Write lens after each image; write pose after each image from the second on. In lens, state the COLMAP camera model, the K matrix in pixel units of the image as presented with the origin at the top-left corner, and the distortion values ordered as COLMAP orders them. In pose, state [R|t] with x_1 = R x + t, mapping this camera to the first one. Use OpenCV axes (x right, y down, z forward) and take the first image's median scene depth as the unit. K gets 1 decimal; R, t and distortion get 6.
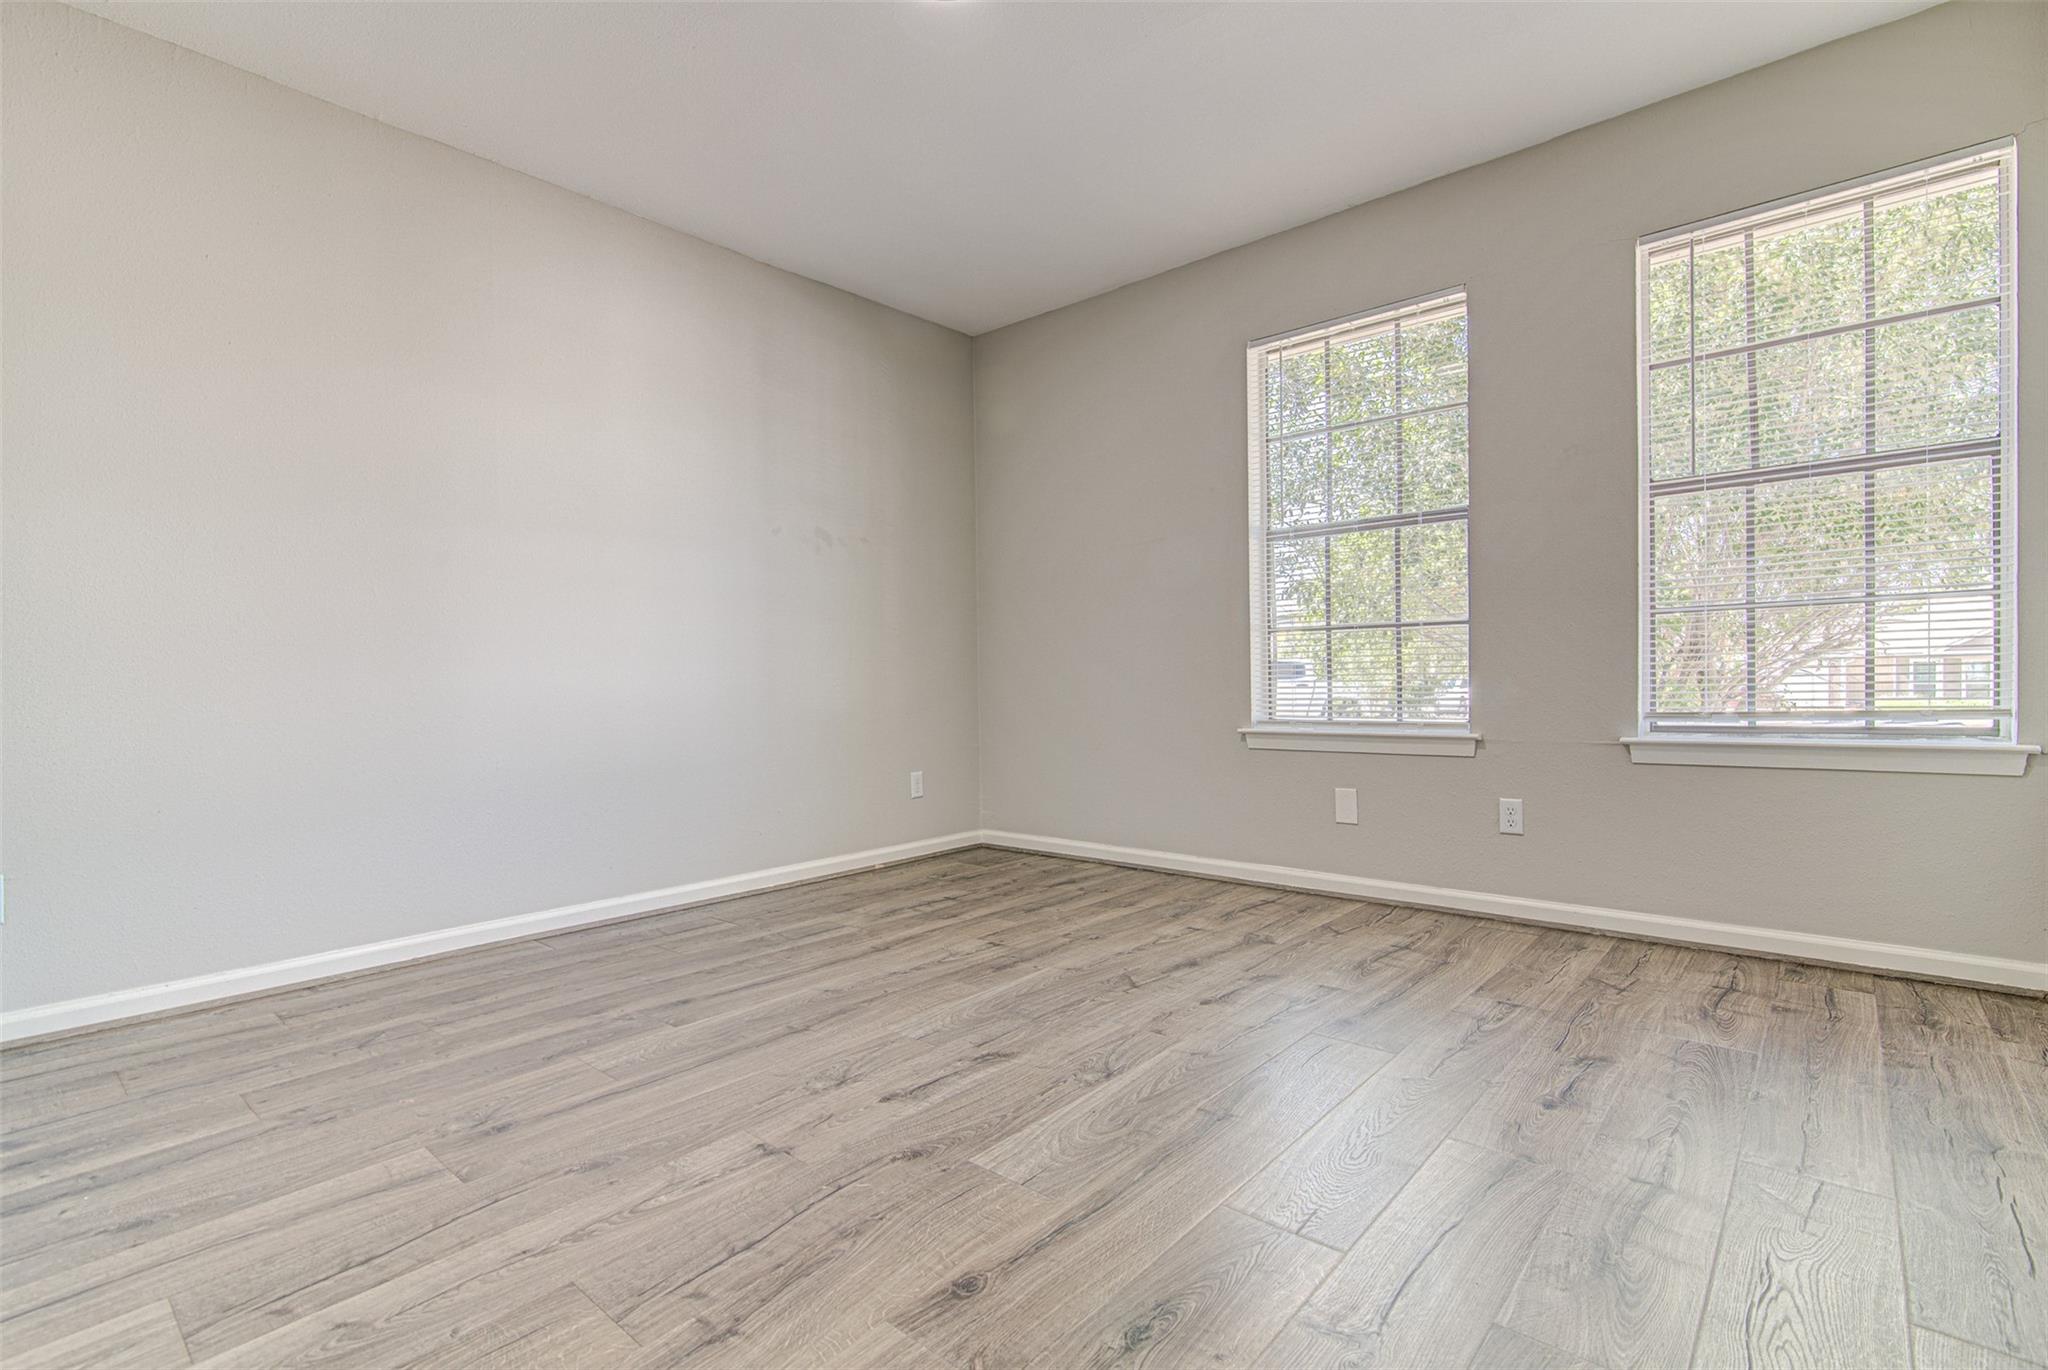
lens RADIAL K [[949.4, 0, 1035.1], [0, 949.4, 704.2], [0, 0, 1]] dist [-0.010233, -0.000081]
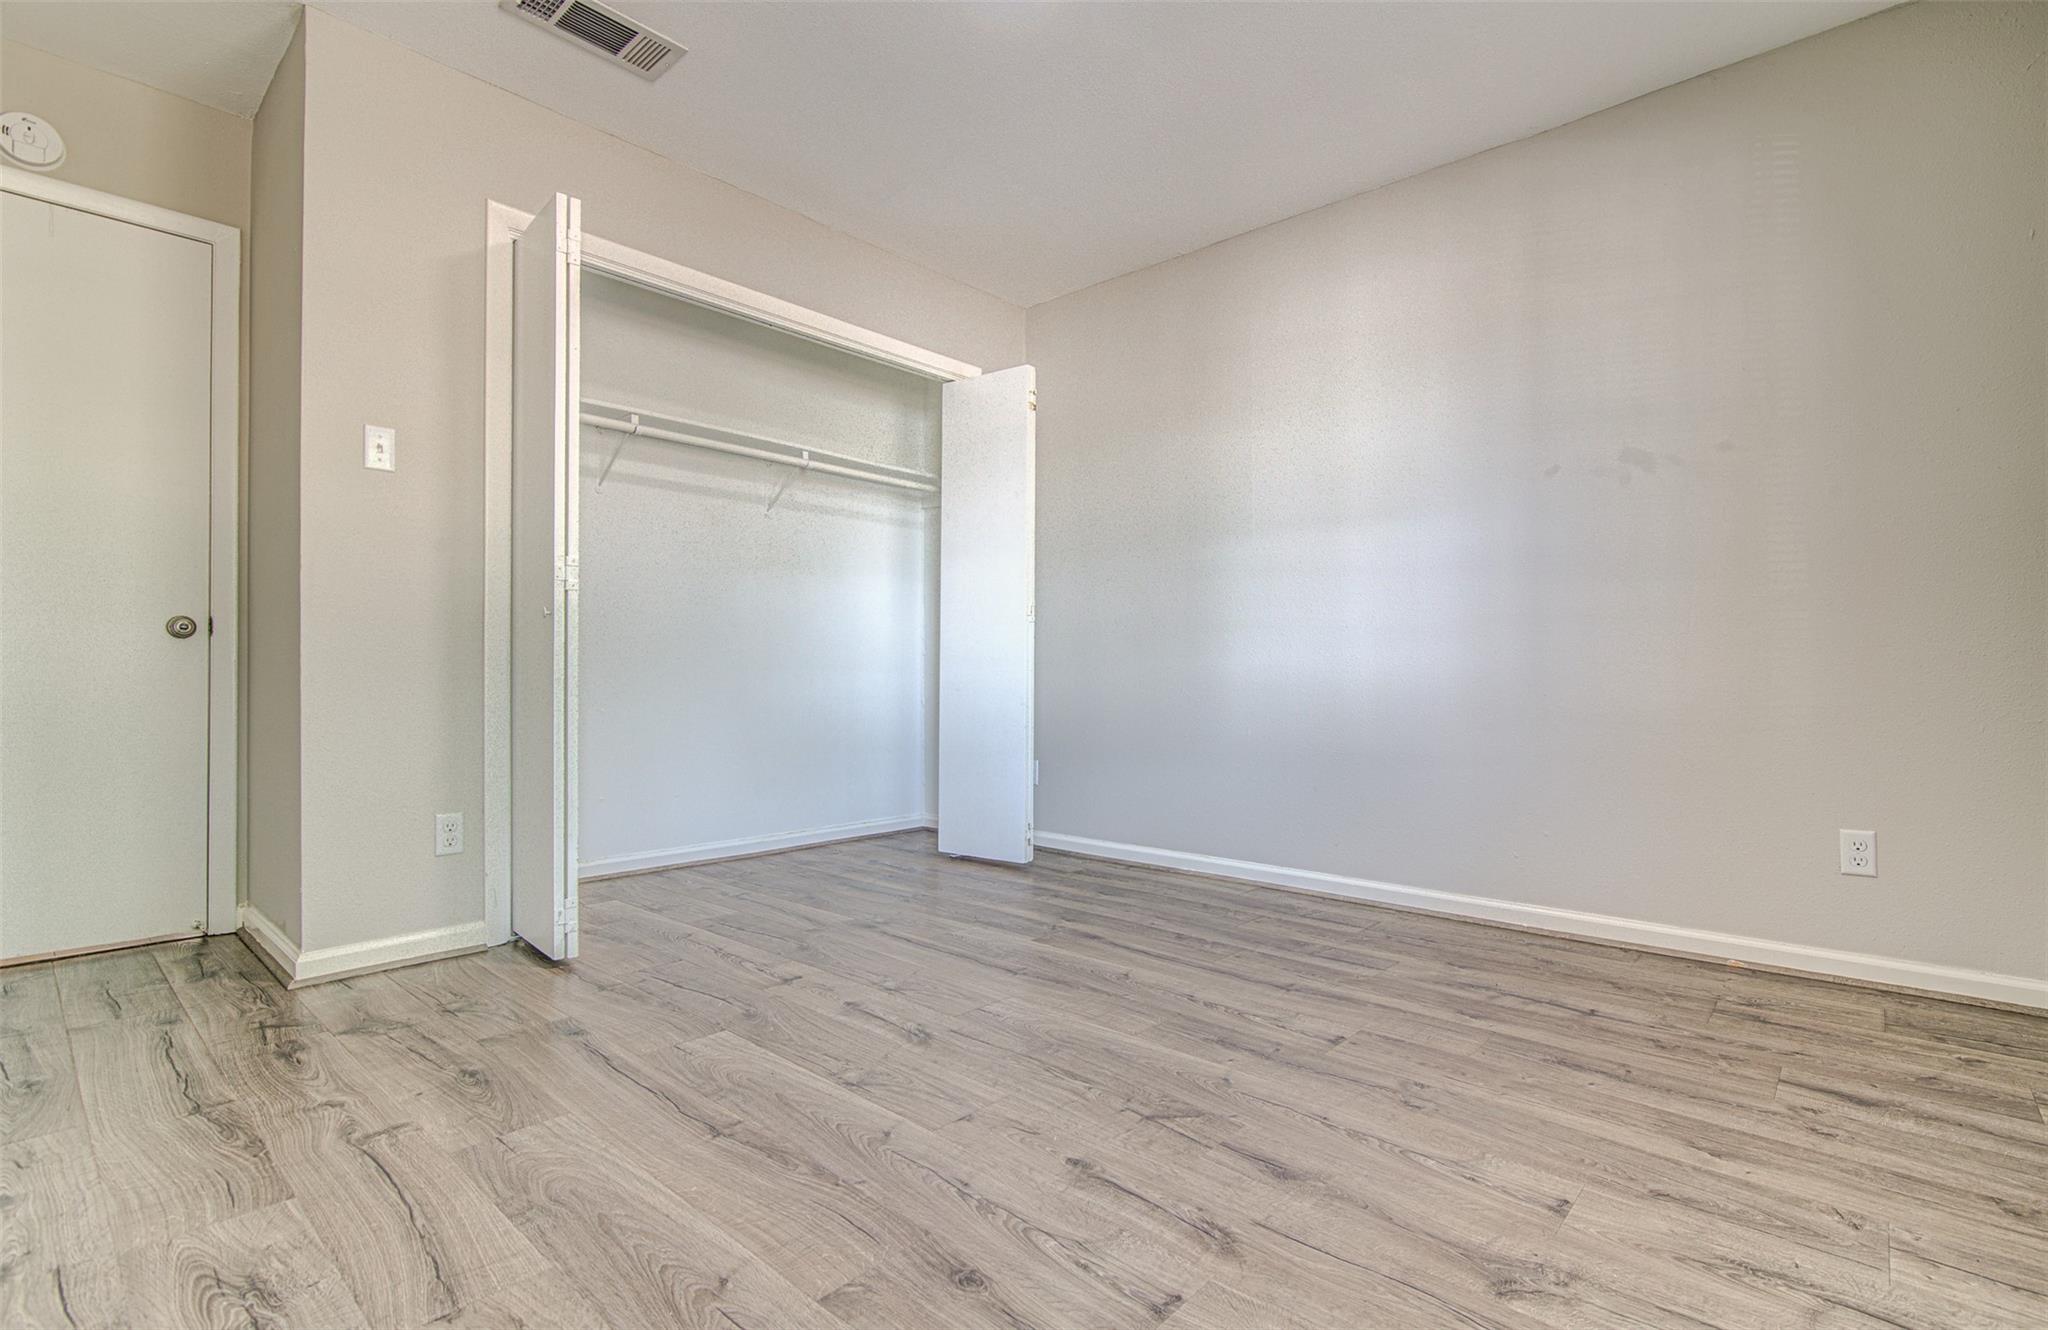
lens RADIAL K [[957.4, 0, 1043.2], [0, 957.4, 660.1], [0, 0, 1]] dist [-0.006280, -0.000926]
pose [[-0.028175, 0.004647, -0.999592, 0.733719], [-0.025521, 0.999660, 0.005367, -0.031138], [0.999277, 0.025662, -0.028047, 0.862489]]
